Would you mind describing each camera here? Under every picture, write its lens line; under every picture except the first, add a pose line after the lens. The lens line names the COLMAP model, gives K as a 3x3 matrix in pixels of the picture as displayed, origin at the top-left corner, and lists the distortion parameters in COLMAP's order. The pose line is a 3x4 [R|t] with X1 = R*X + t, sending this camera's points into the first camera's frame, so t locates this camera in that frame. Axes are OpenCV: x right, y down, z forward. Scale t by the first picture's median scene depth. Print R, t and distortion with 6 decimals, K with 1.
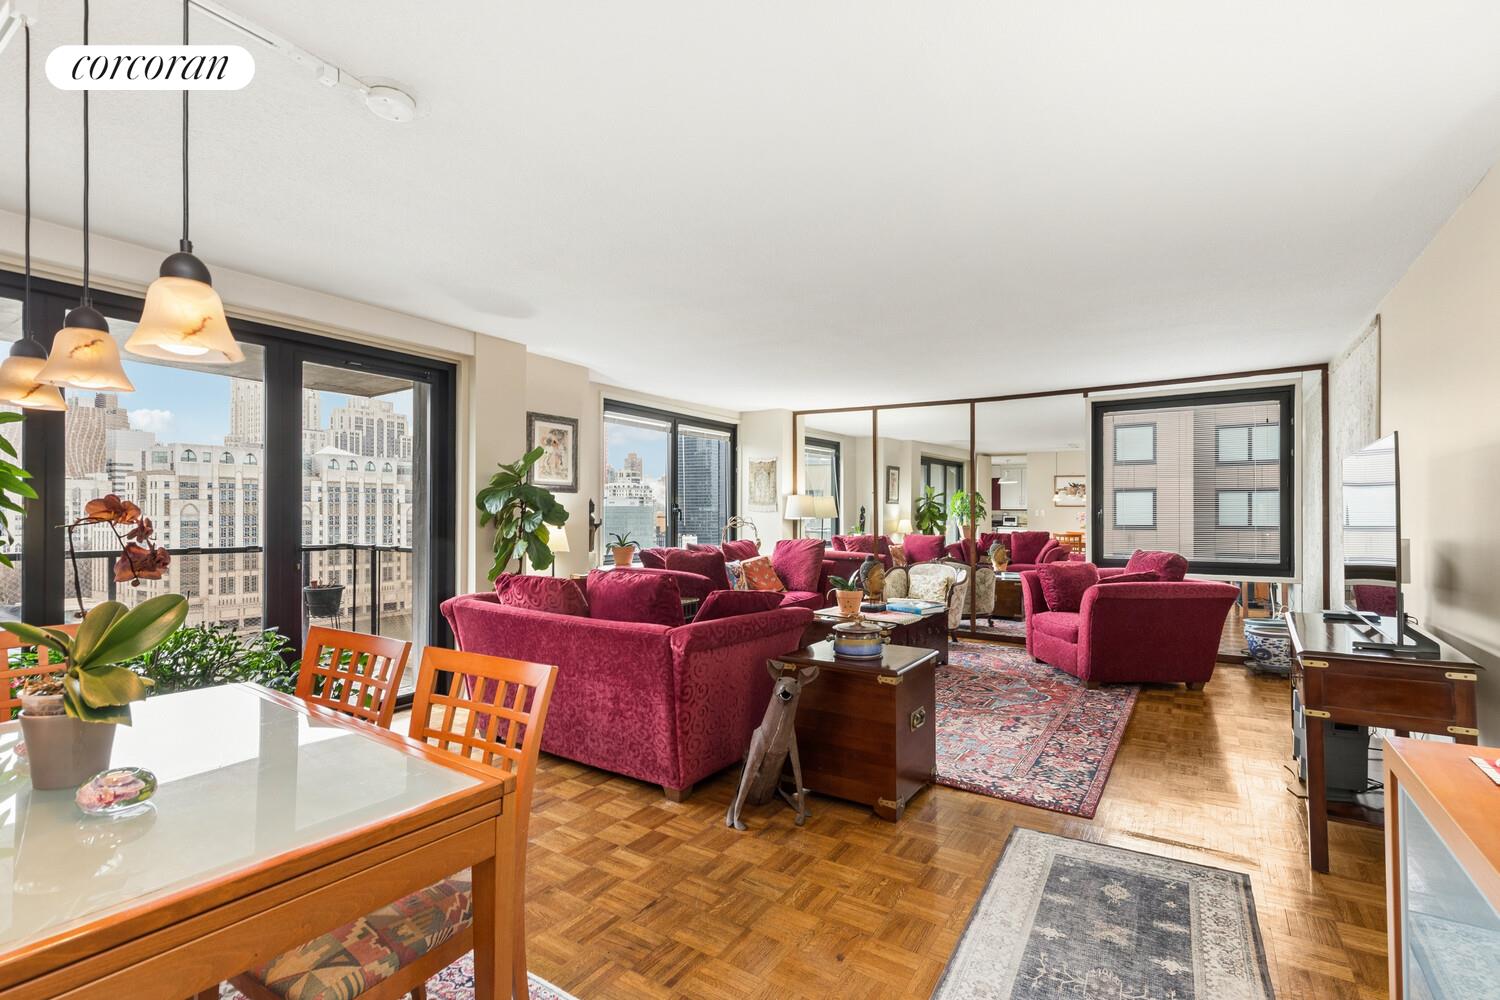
lens RADIAL K [[693.0, 0, 745.1], [0, 693.0, 510.1], [0, 0, 1]] dist [0.003861, 0.000725]
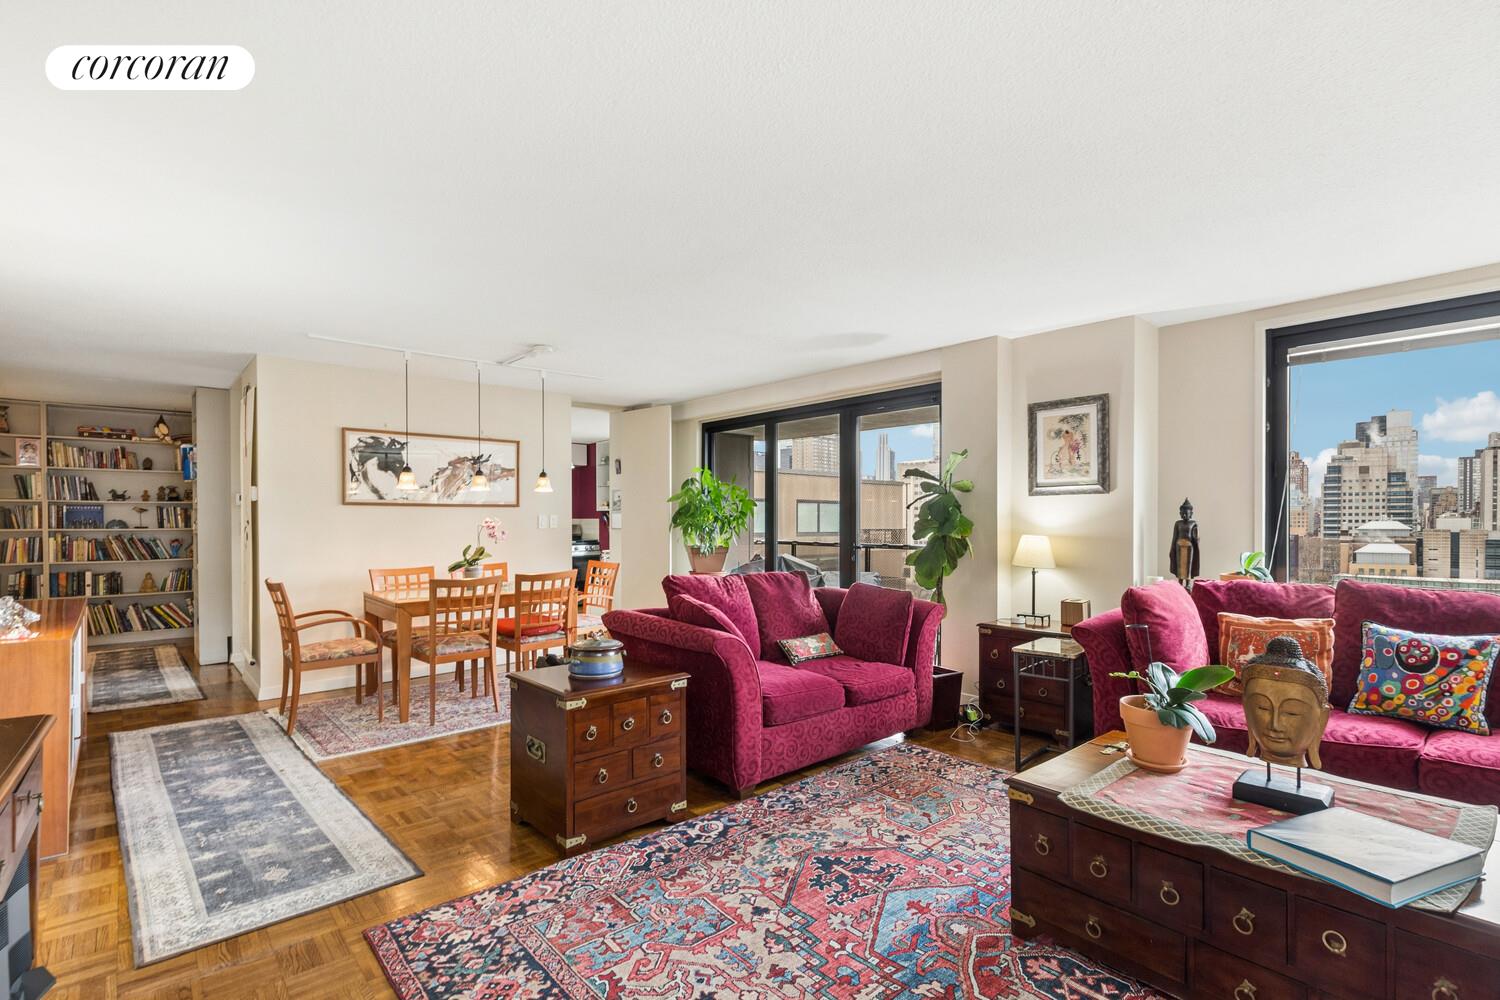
lens RADIAL K [[693.0, 0, 752.9], [0, 693.0, 511.6], [0, 0, 1]] dist [0.003861, 0.000725]
pose [[-0.251311, -0.017094, -0.967755, 0.982168], [0.006599, 0.999791, -0.019374, 0.013039], [0.967884, -0.011255, -0.251146, 1.398370]]
